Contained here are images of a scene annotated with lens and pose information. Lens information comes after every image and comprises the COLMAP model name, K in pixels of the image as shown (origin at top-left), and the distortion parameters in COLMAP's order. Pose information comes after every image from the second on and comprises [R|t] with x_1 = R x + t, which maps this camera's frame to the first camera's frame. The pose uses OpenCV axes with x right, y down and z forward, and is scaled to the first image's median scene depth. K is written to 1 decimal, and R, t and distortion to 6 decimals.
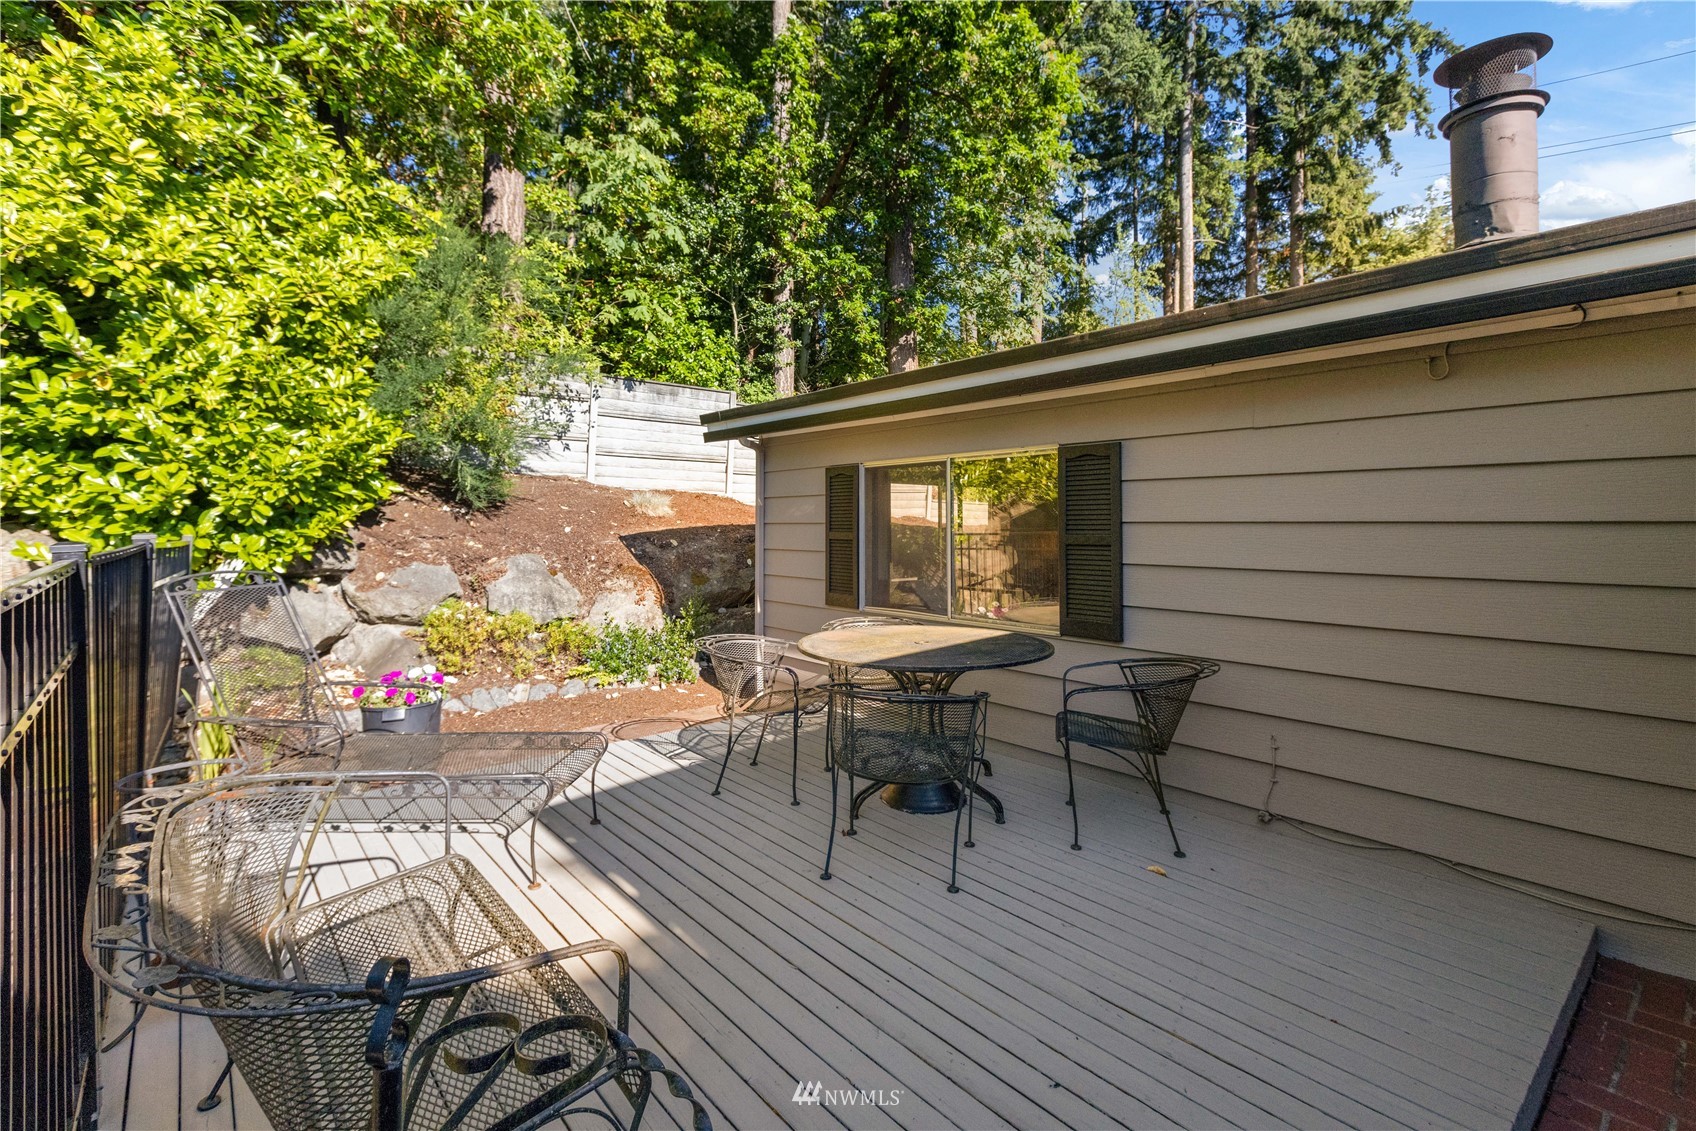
lens RADIAL K [[783.3, 0, 875.8], [0, 783.3, 525.3], [0, 0, 1]] dist [0.025836, 0.000141]
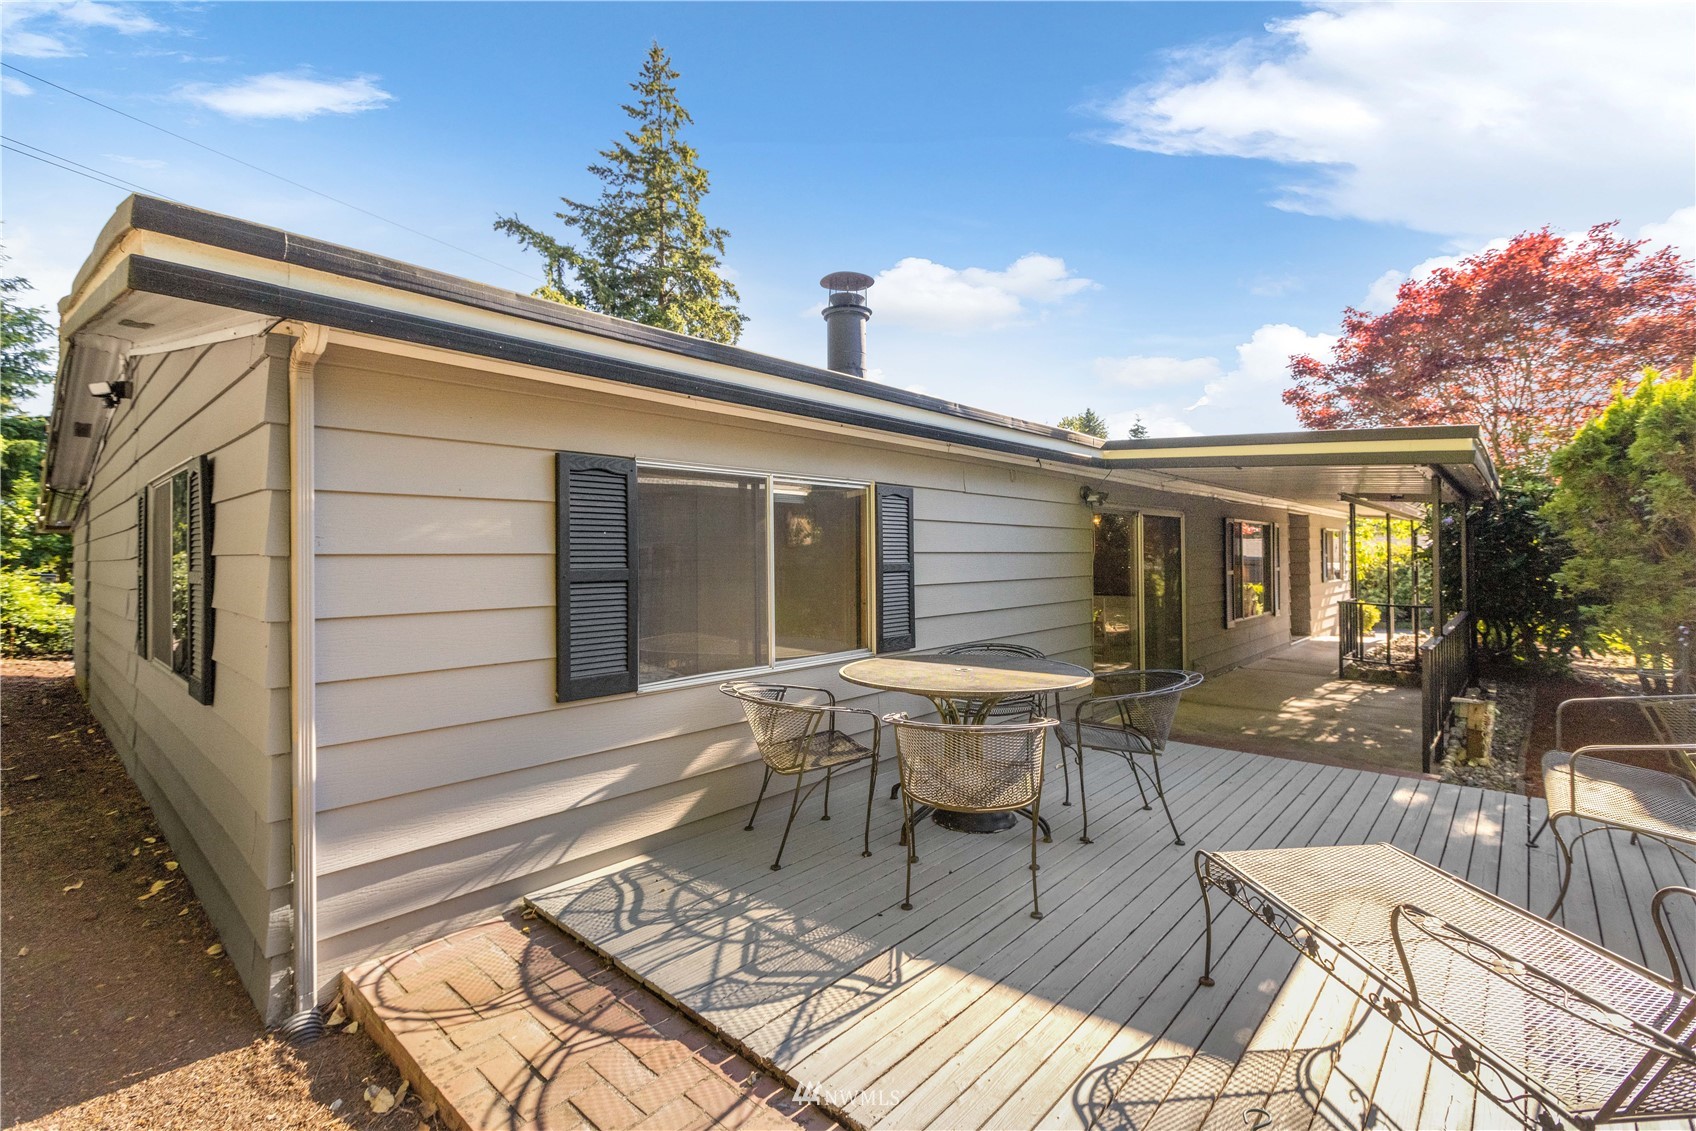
lens RADIAL K [[755.0, 0, 852.1], [0, 755.0, 557.5], [0, 0, 1]] dist [-0.000945, 0.000007]
pose [[-0.115550, 0.013743, 0.993207, -0.937932], [0.028310, 0.999544, -0.010537, 0.016278], [-0.992898, 0.026900, -0.115886, 1.330121]]
